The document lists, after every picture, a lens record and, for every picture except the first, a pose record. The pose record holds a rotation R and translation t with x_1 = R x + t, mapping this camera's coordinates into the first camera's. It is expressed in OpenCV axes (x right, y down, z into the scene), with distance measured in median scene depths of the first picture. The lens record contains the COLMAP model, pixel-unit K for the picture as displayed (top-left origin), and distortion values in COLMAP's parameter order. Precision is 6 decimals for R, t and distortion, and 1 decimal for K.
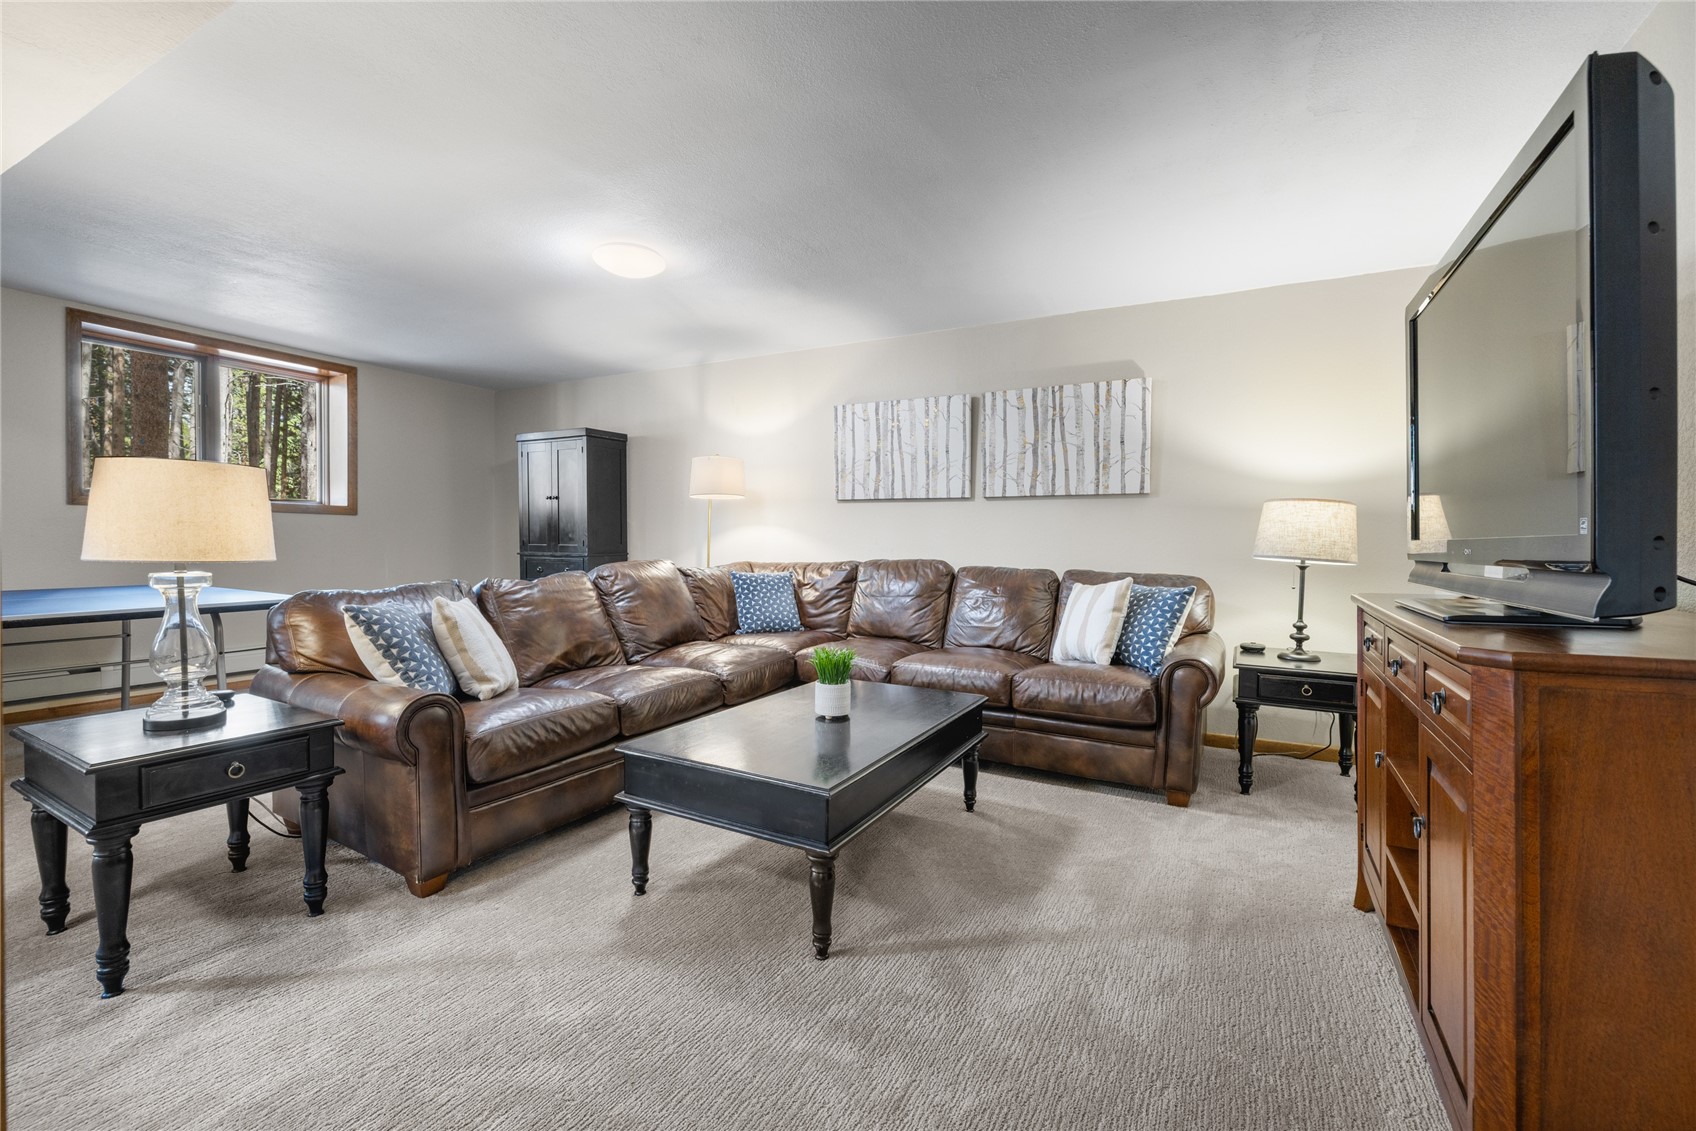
lens RADIAL K [[711.8, 0, 851.8], [0, 711.8, 550.4], [0, 0, 1]] dist [0.002694, -0.000992]
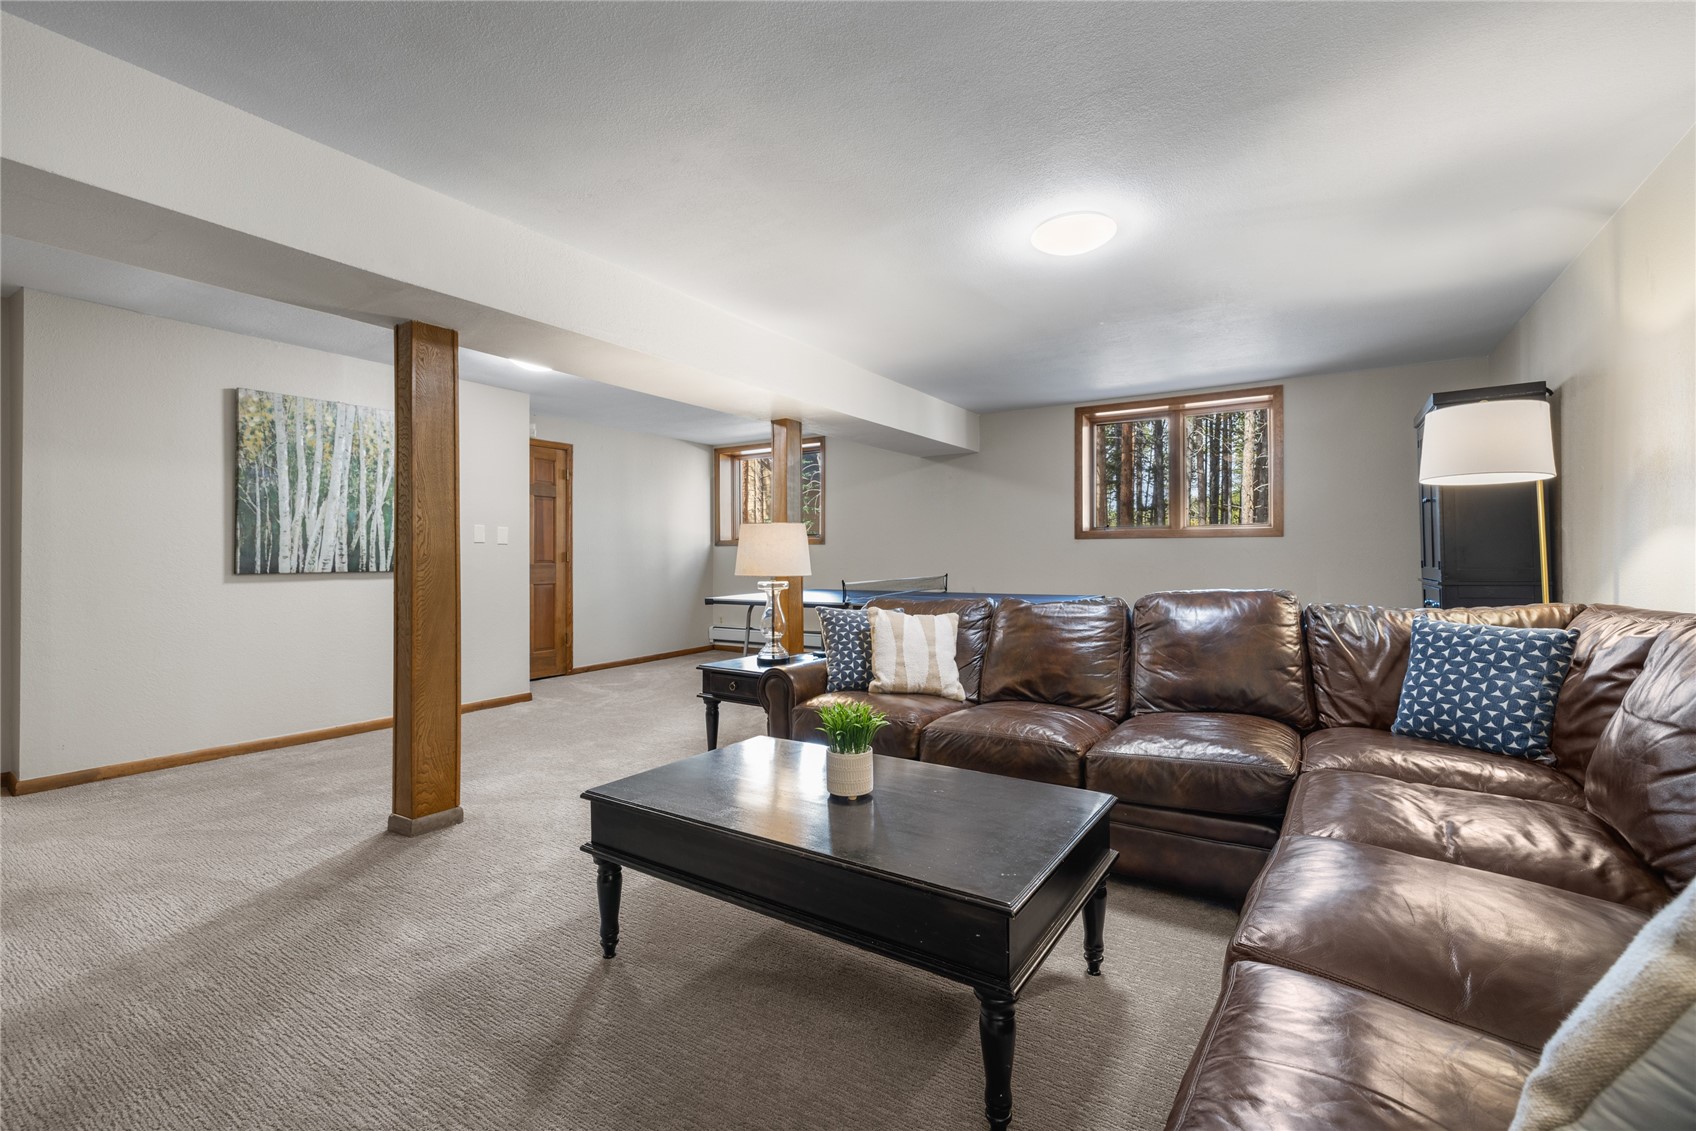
lens RADIAL K [[711.8, 0, 854.4], [0, 711.8, 563.8], [0, 0, 1]] dist [0.002694, -0.000992]
pose [[-0.091331, 0.000641, -0.995820, 0.923314], [-0.004538, 0.999989, 0.001060, -0.022682], [0.995810, 0.004616, -0.091327, 1.368241]]
